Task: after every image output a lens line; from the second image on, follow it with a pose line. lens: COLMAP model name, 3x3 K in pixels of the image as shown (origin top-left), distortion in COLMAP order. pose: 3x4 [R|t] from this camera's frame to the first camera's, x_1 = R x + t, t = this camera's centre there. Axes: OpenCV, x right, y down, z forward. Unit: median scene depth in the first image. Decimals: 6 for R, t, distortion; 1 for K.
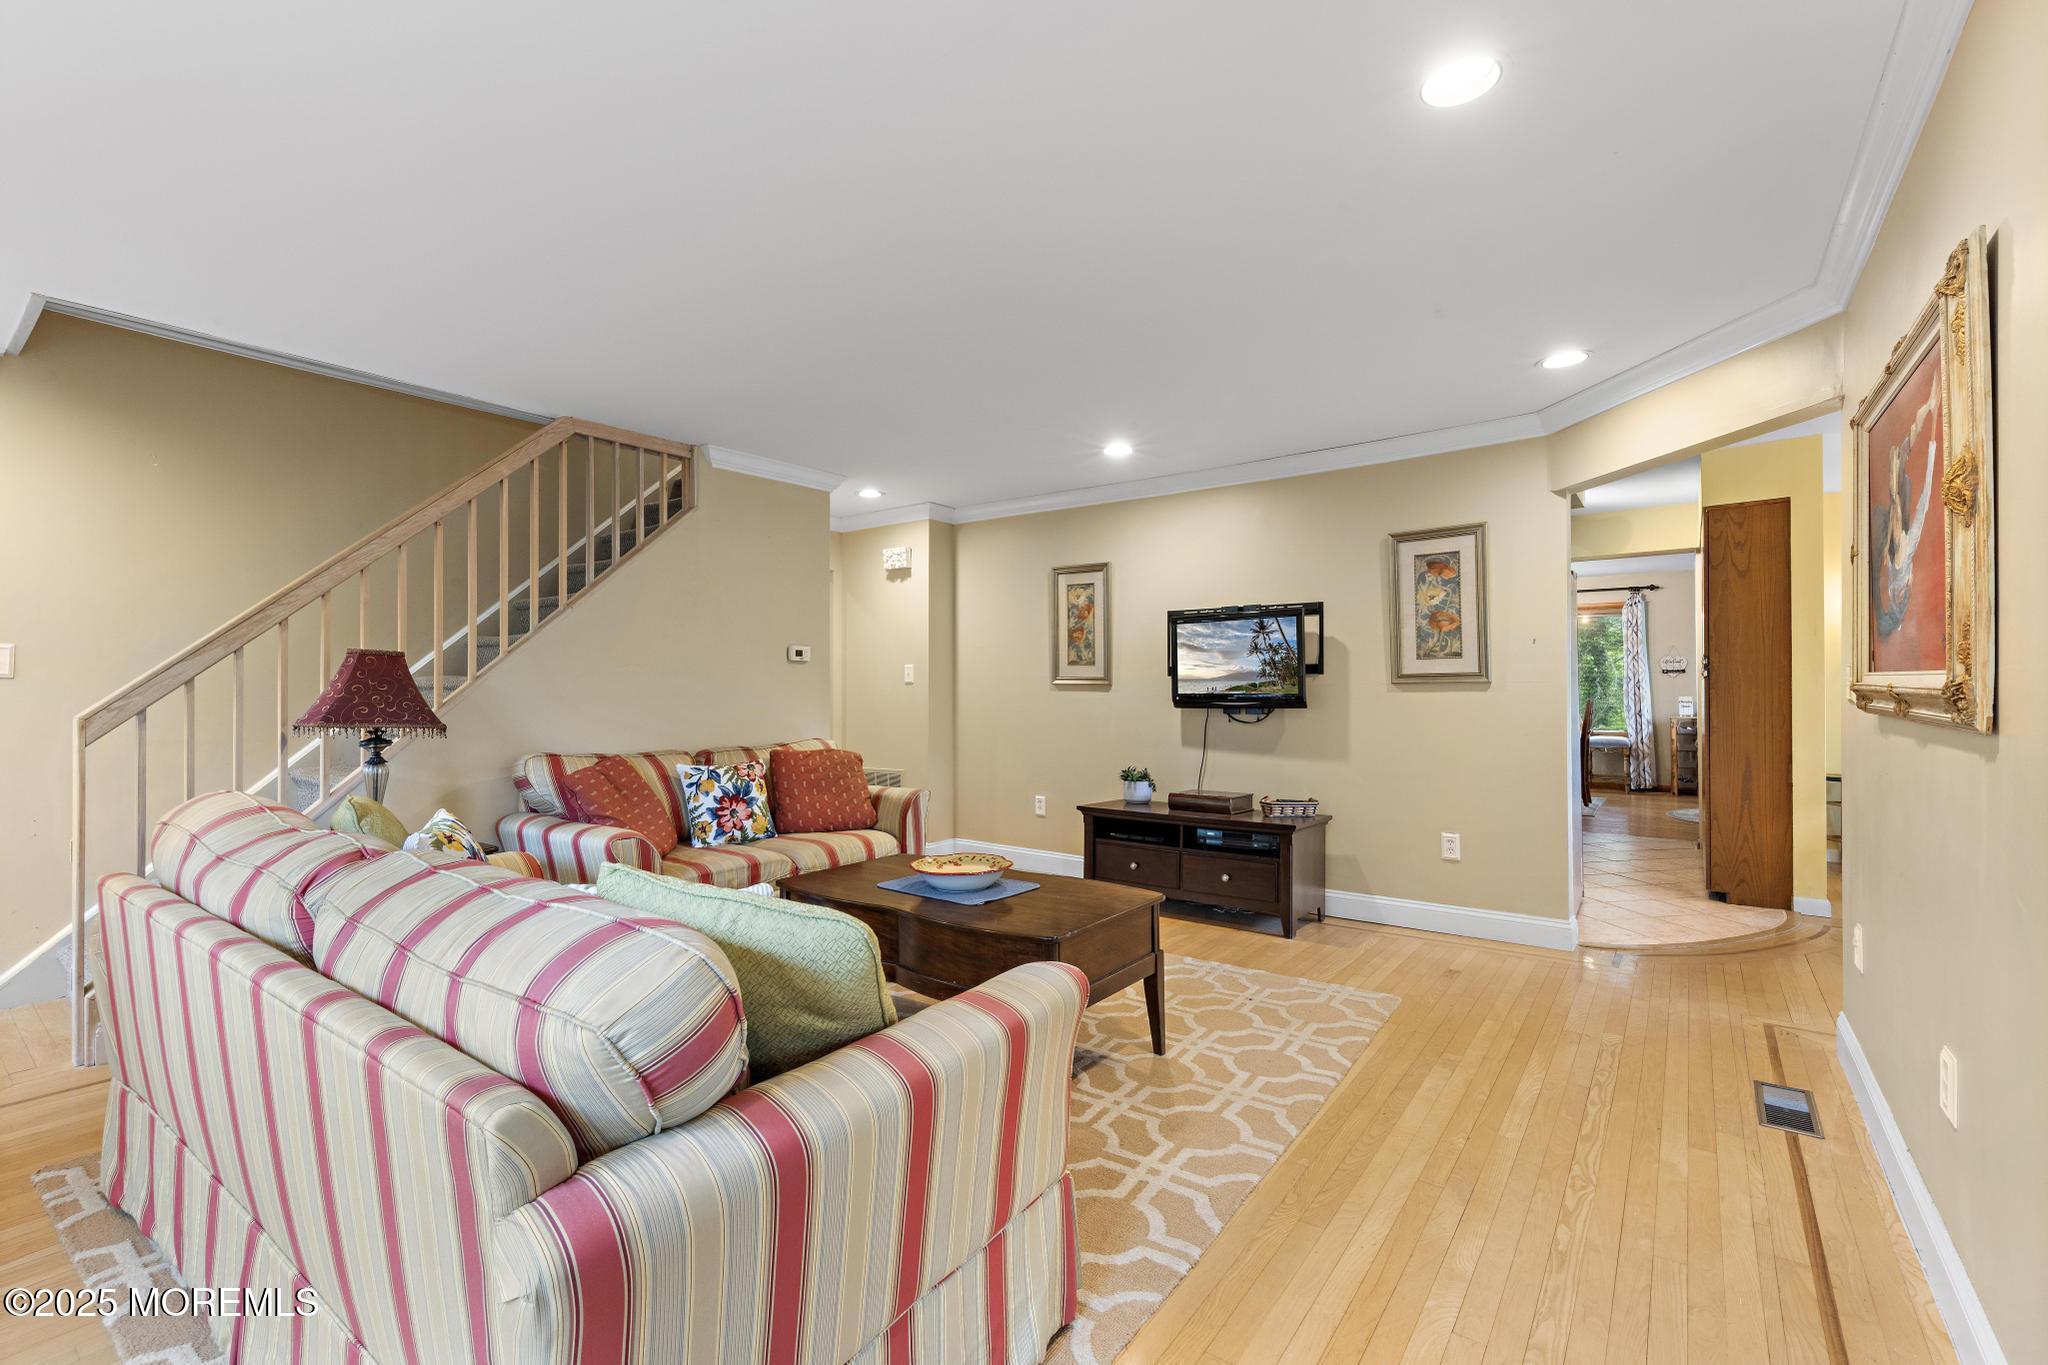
lens RADIAL K [[891.1, 0, 1032.0], [0, 891.1, 681.2], [0, 0, 1]] dist [0.000216, -0.000016]
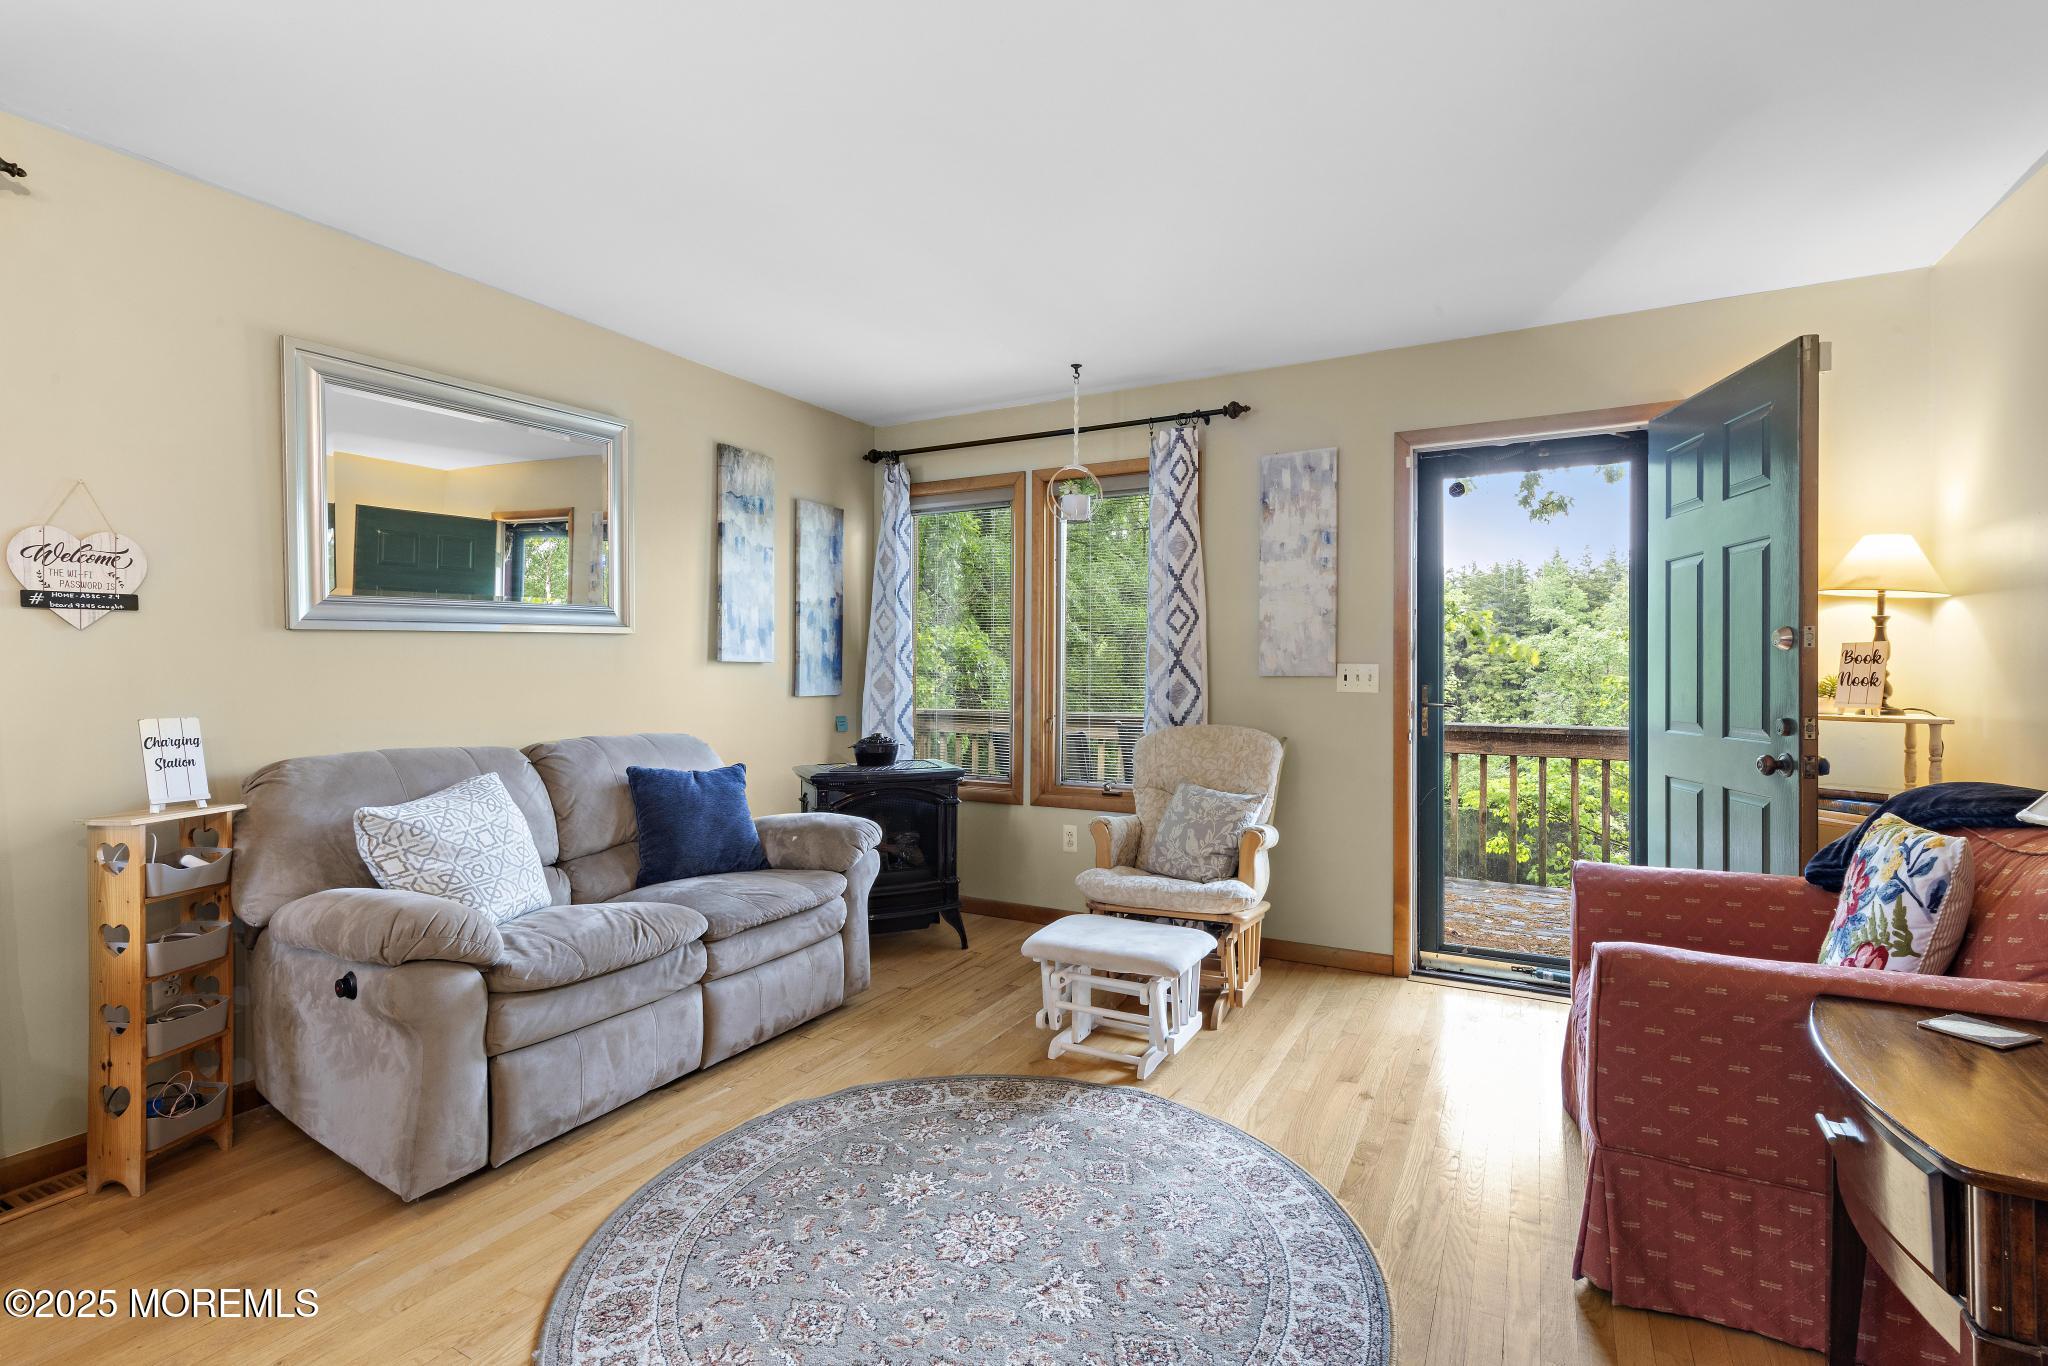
lens RADIAL K [[931.3, 0, 1030.7], [0, 931.3, 675.1], [0, 0, 1]] dist [0.000839, 0.000632]
pose [[-0.137811, 0.002217, 0.990456, 1.011103], [-0.010173, 0.999942, -0.003654, 0.011640], [-0.990406, -0.010580, -0.137781, 1.745539]]
